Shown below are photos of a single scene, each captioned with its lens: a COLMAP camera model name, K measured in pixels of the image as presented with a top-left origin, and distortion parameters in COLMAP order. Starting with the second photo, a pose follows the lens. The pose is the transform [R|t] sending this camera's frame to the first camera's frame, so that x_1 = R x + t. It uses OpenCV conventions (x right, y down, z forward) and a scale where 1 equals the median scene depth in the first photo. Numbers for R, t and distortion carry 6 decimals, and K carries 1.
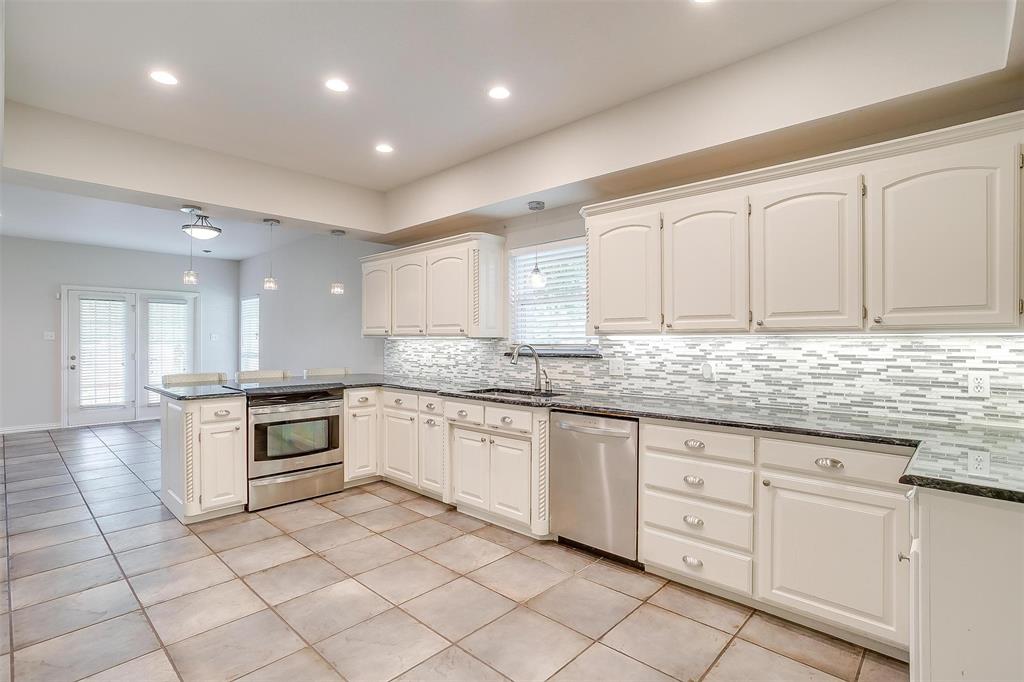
lens RADIAL K [[494.3, 0, 512.0], [0, 494.3, 341.0], [0, 0, 1]] dist [0.001378, 0.000383]
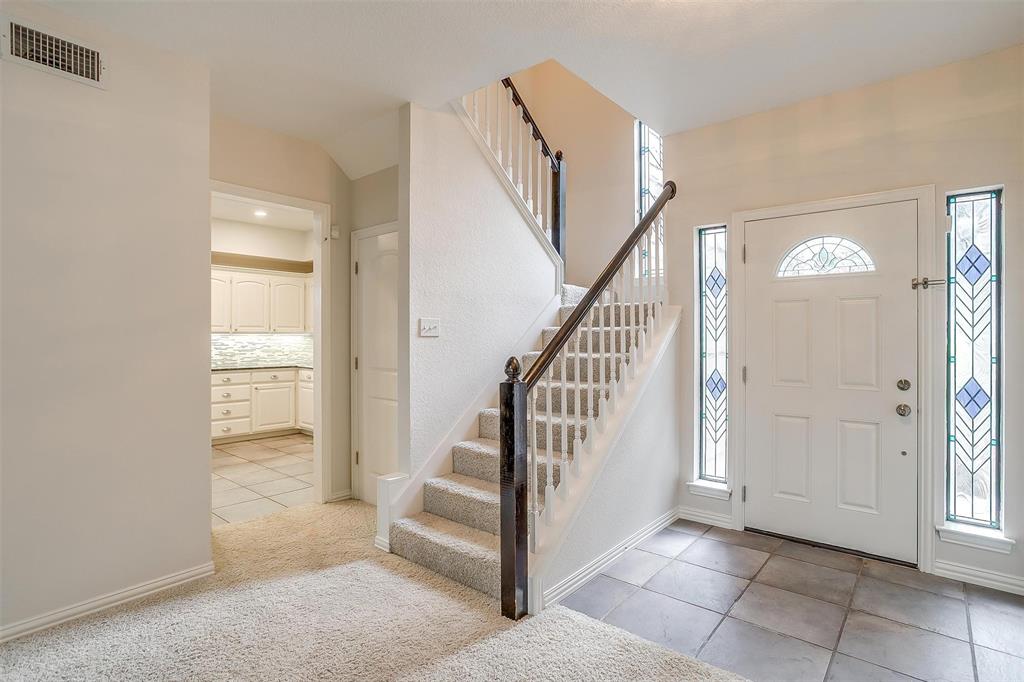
lens RADIAL K [[507.5, 0, 512.0], [0, 507.5, 341.0], [0, 0, 1]] dist [-0.000028, -0.000007]
pose [[-0.065559, -0.001366, 0.997848, -2.093730], [0.002992, 0.999994, 0.001566, 0.022236], [-0.997844, 0.003089, -0.065555, -0.200956]]
